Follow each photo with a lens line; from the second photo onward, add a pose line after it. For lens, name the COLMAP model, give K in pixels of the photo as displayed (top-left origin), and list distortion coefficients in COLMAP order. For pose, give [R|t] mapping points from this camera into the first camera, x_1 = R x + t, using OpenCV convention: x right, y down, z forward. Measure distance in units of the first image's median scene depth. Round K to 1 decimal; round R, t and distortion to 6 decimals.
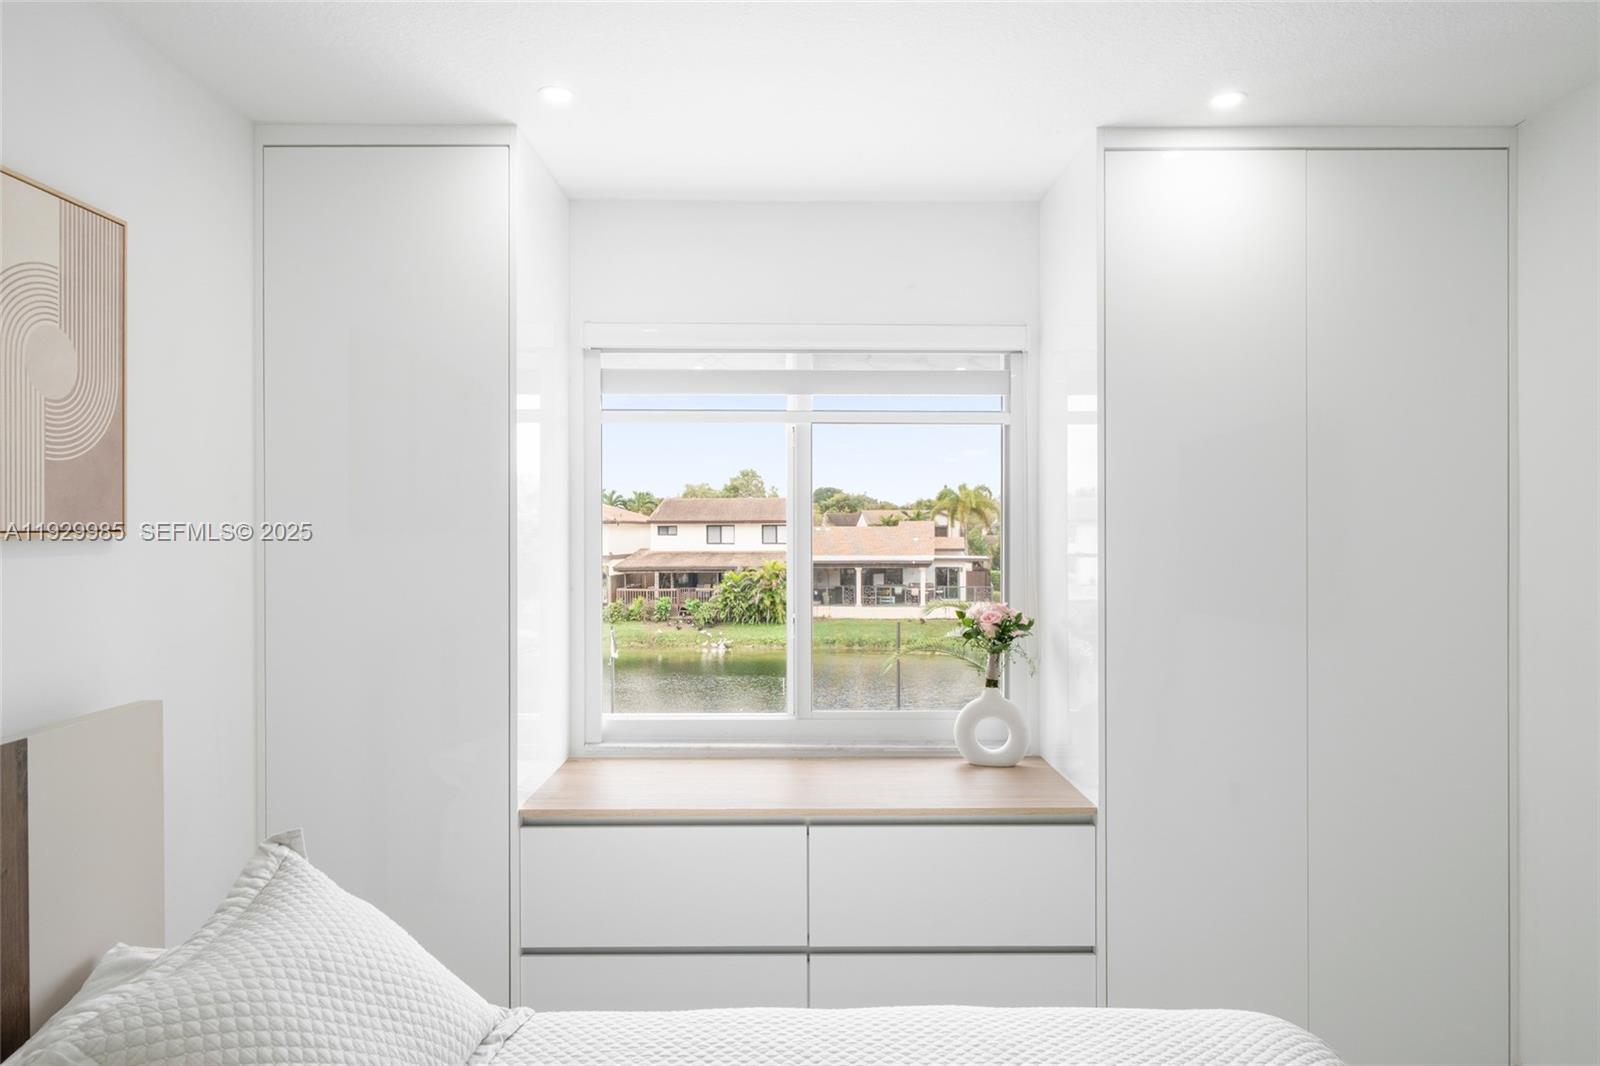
lens RADIAL K [[1084.8, 0, 800.0], [0, 1084.8, 533.0], [0, 0, 1]] dist [0.006937, 0.003130]
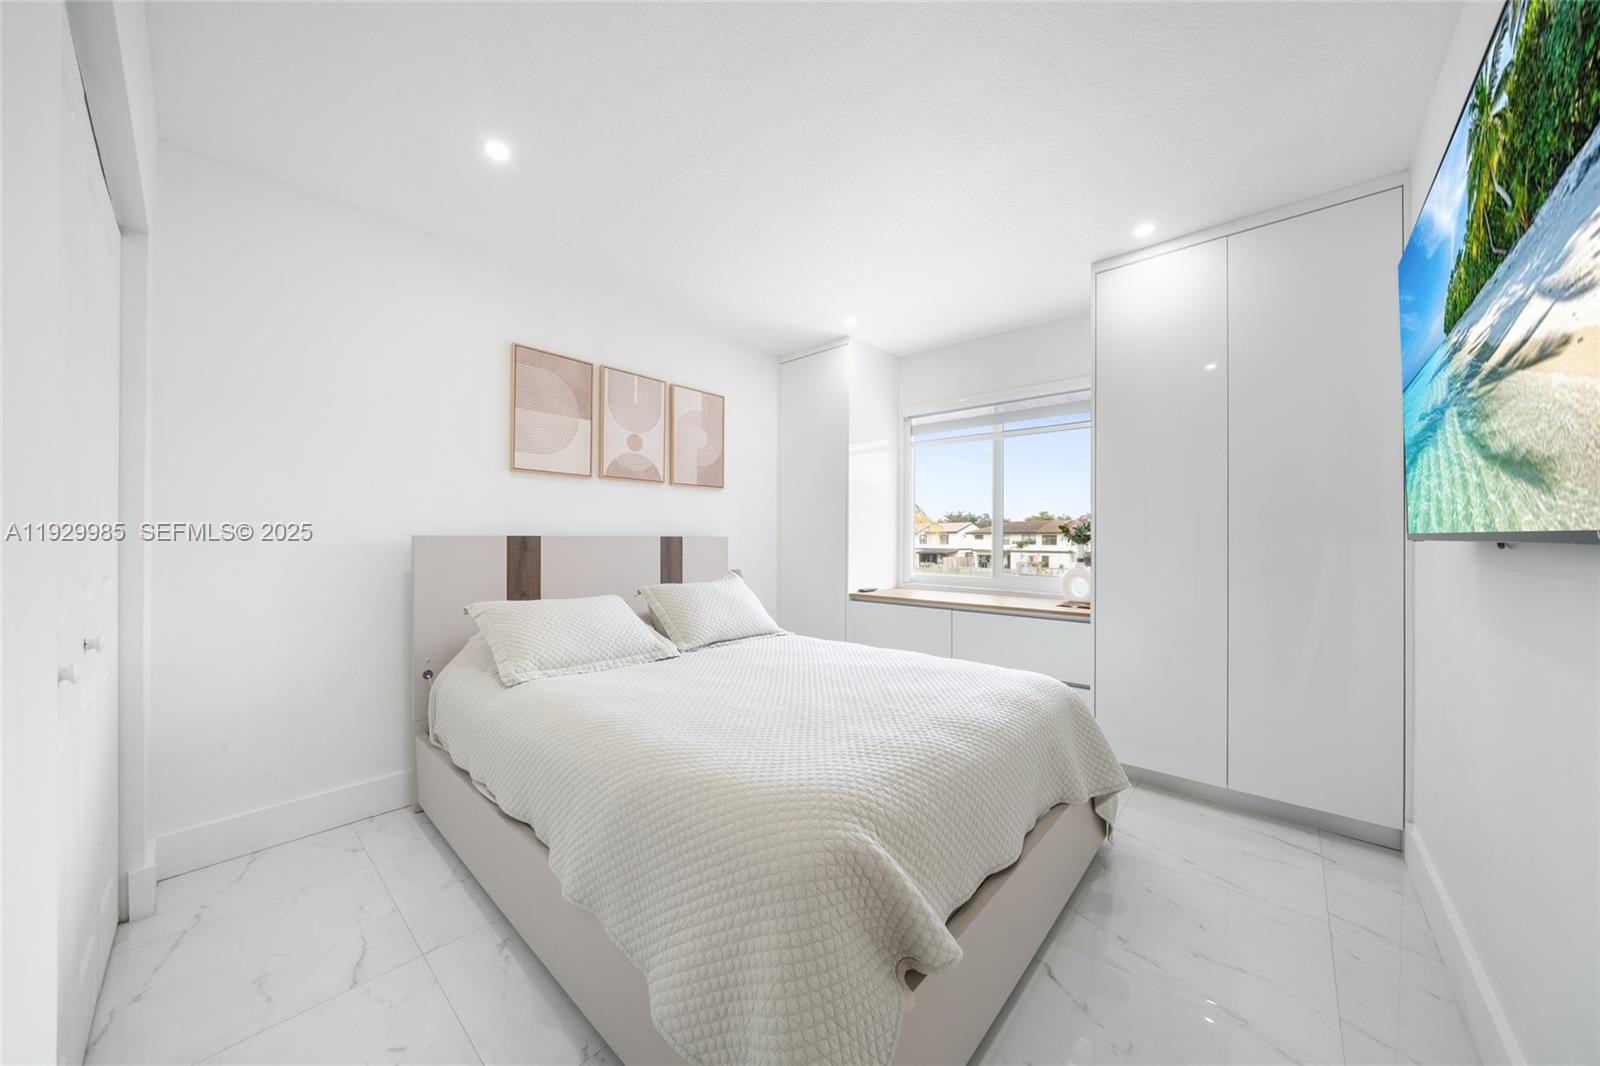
lens RADIAL K [[544.3, 0, 787.7], [0, 544.3, 534.1], [0, 0, 1]] dist [-0.001509, 0.000035]
pose [[0.732274, 0.002835, -0.681005, 0.543603], [-0.006877, 0.999971, -0.003231, 0.117914], [0.680976, 0.007049, 0.732272, -0.079749]]
